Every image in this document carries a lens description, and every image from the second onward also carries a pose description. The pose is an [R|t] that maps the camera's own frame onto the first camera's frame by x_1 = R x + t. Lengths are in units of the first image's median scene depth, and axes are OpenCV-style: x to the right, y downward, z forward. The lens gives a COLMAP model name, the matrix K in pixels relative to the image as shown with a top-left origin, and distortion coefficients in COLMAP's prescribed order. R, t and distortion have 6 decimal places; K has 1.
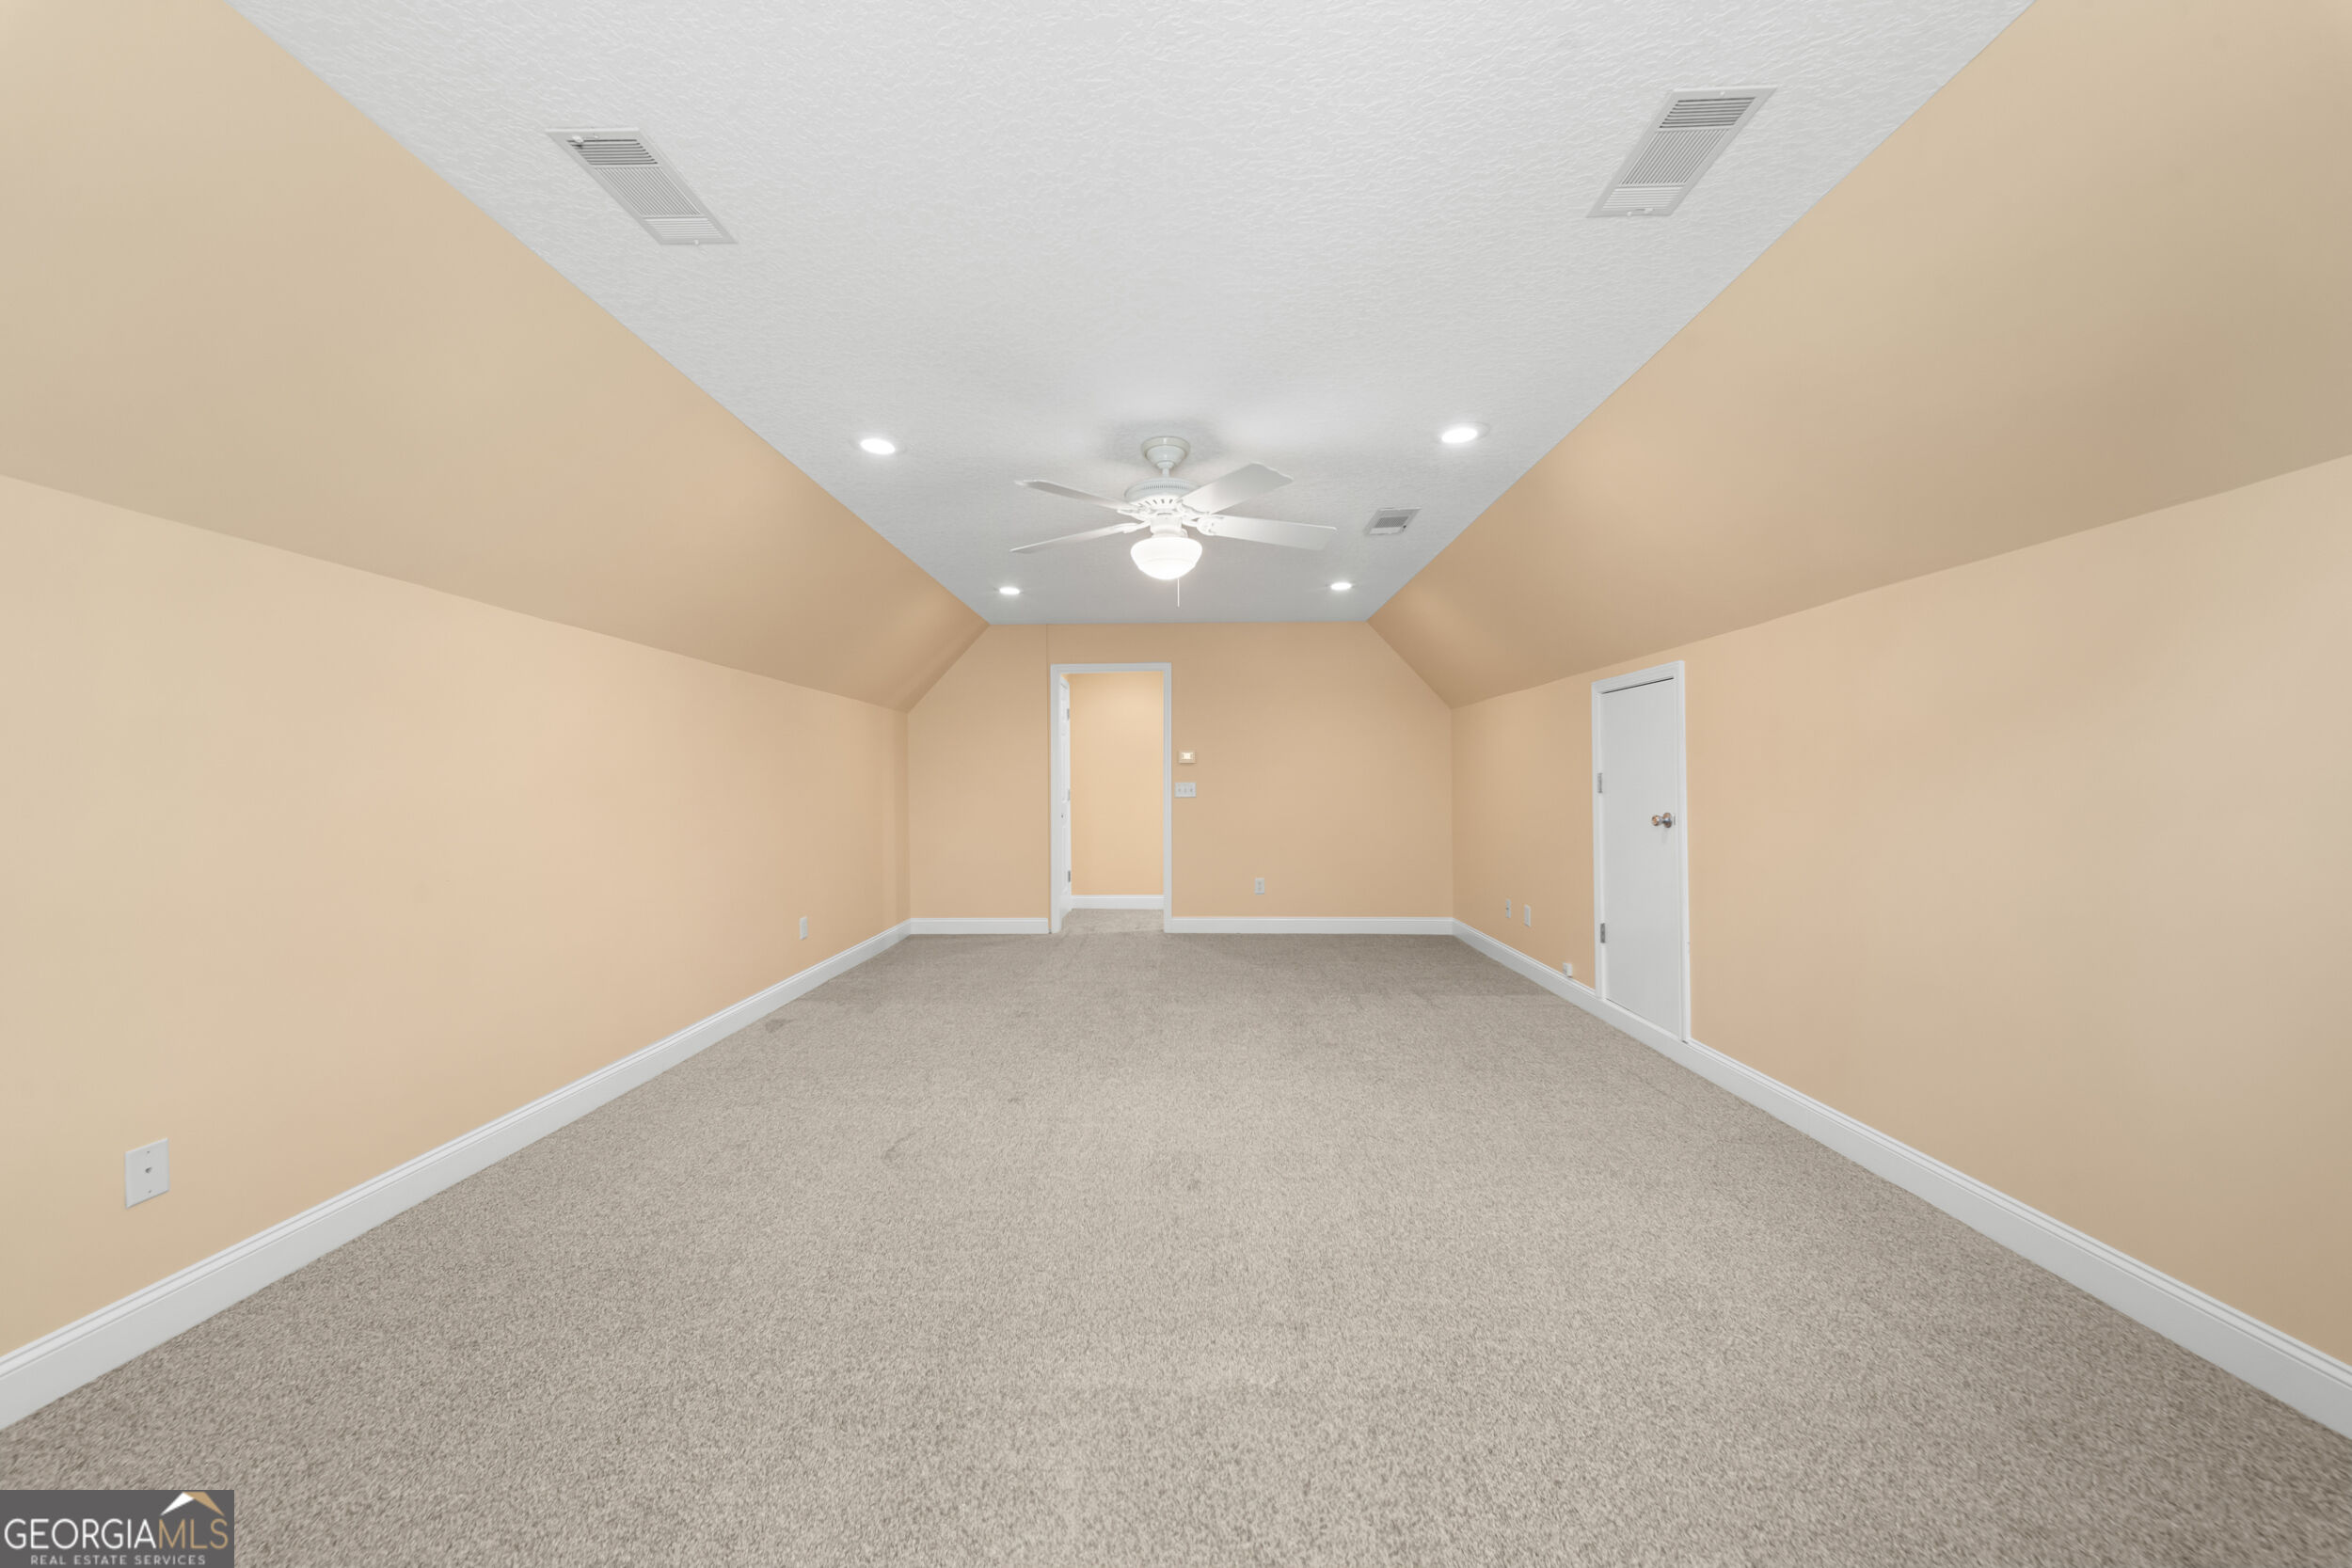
lens RADIAL K [[815.7, 0, 1161.4], [0, 815.7, 780.6], [0, 0, 1]] dist [0.000197, -0.000007]
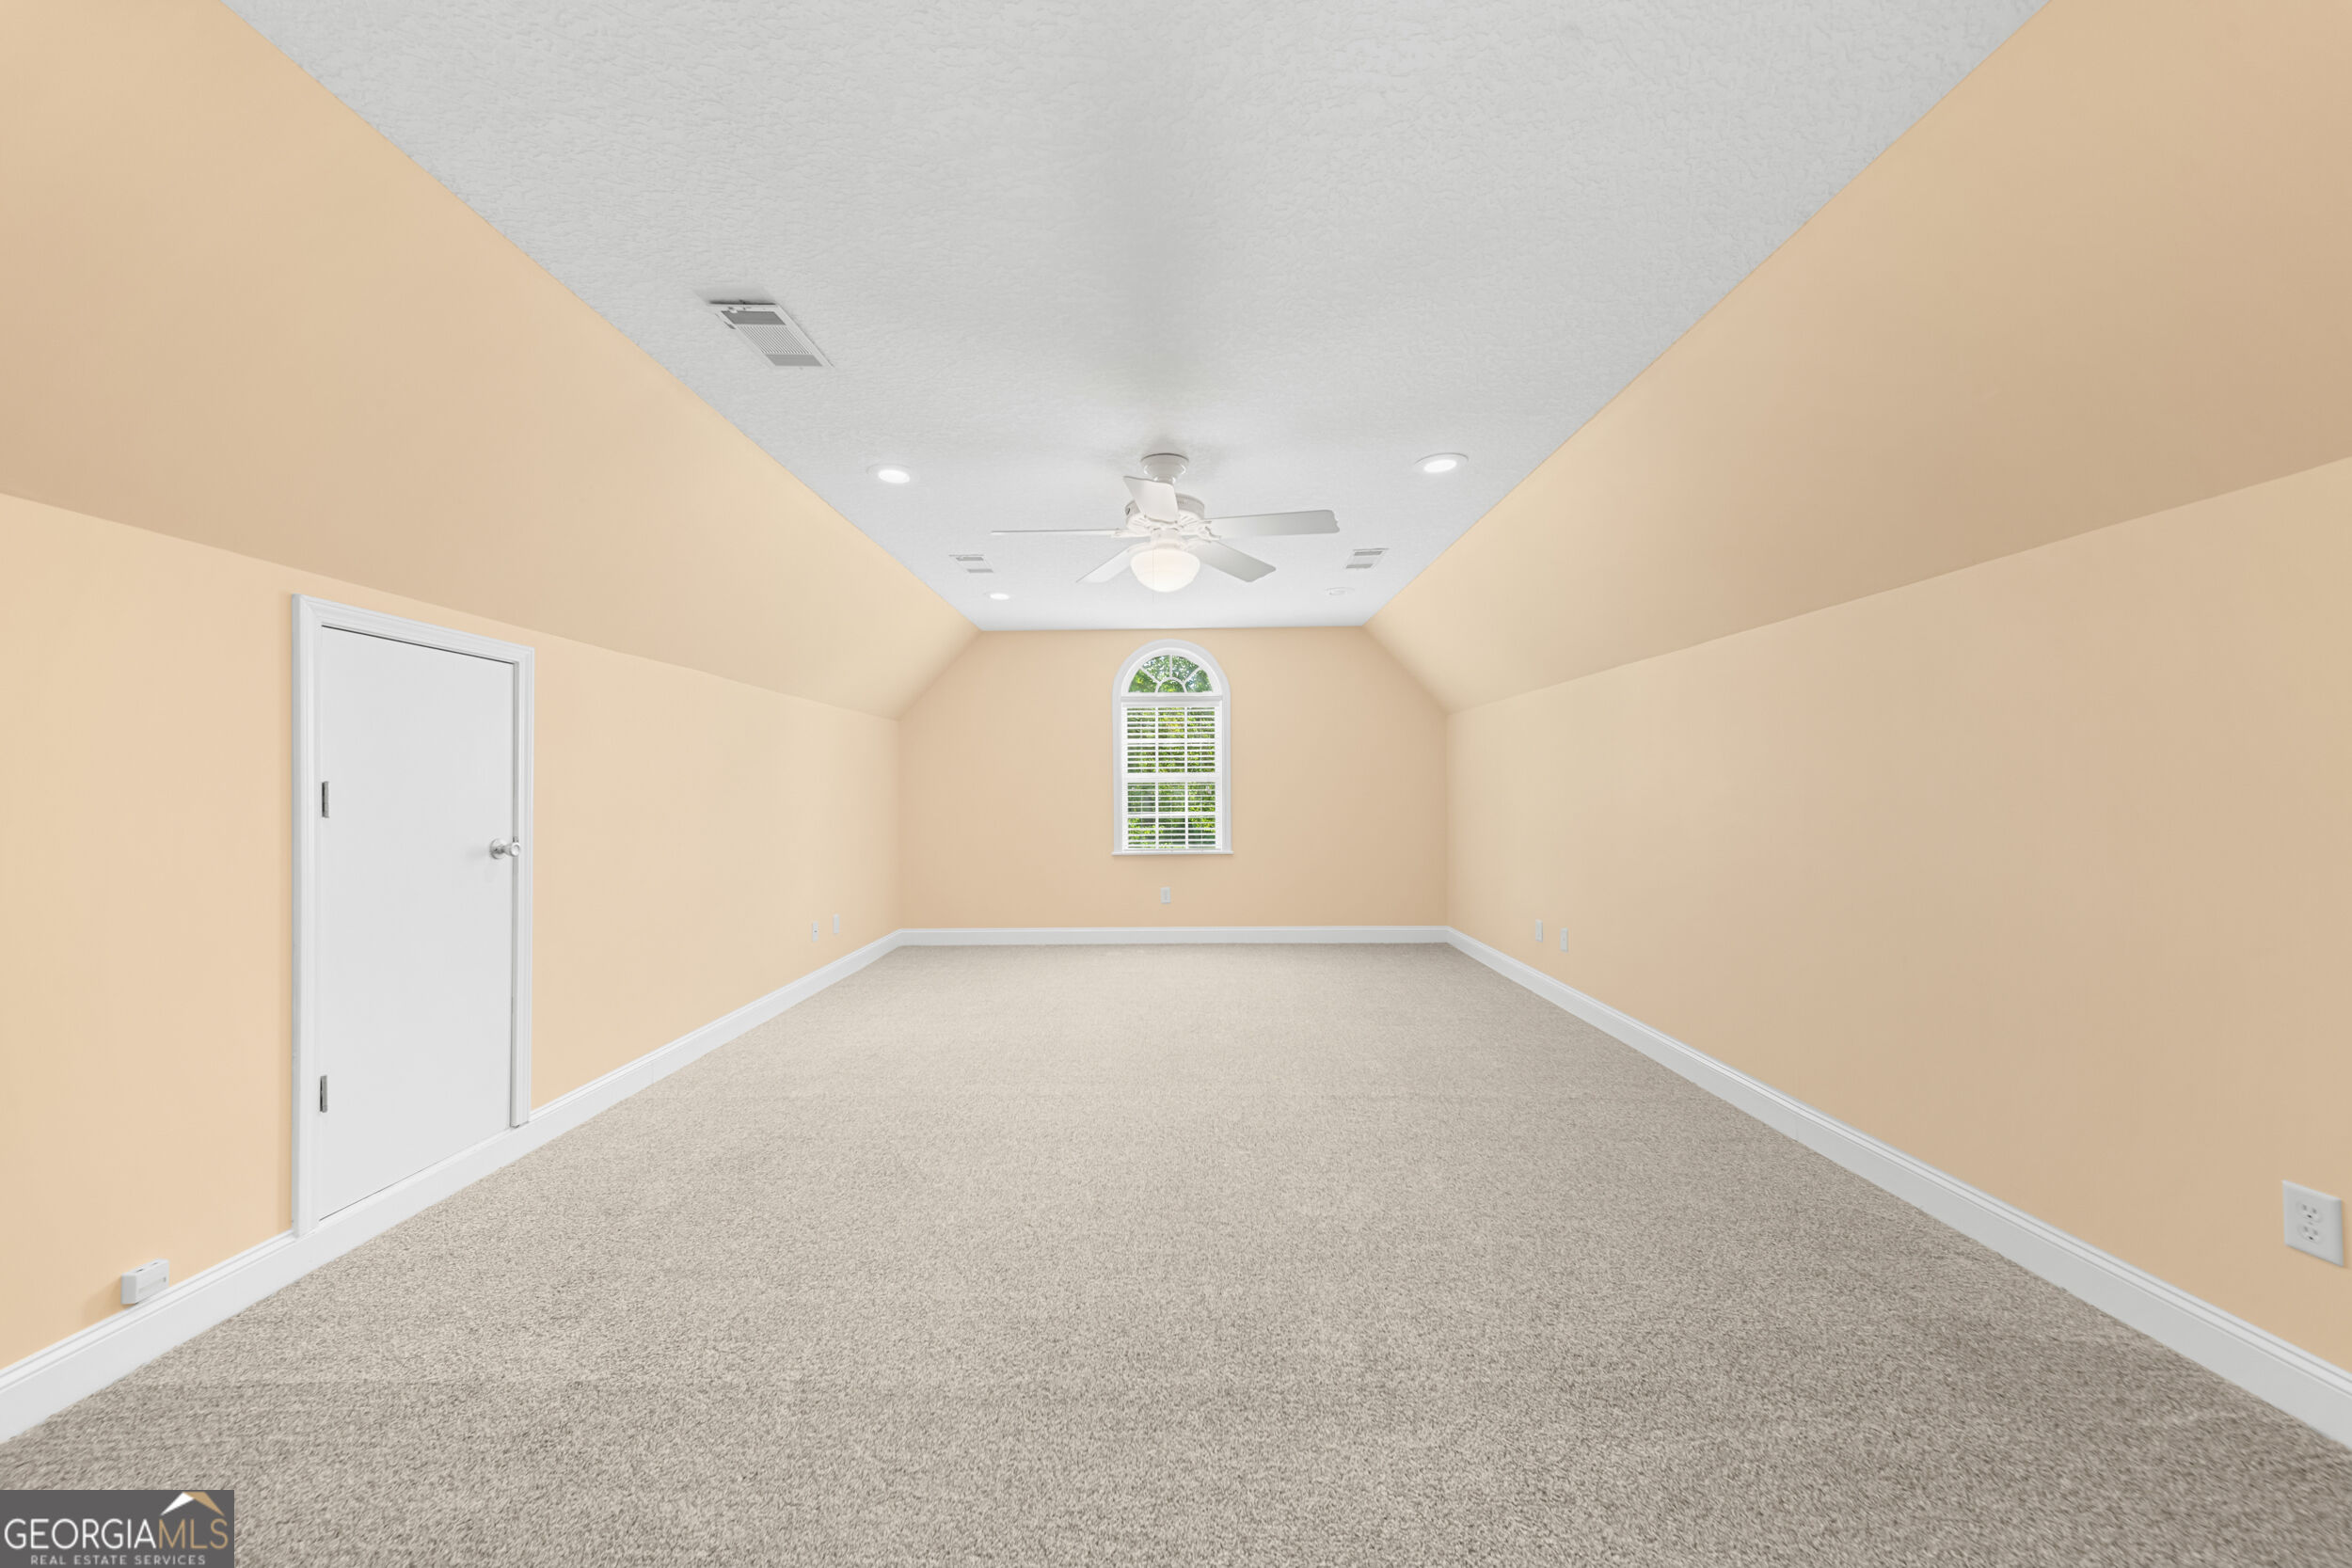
lens RADIAL K [[815.7, 0, 1161.4], [0, 815.7, 780.6], [0, 0, 1]] dist [0.000197, -0.000007]
pose [[0.999981, 0.003724, 0.004878, -0.007605], [-0.003681, 0.999954, -0.008854, -0.001579], [-0.004910, 0.008836, 0.999949, -0.271743]]
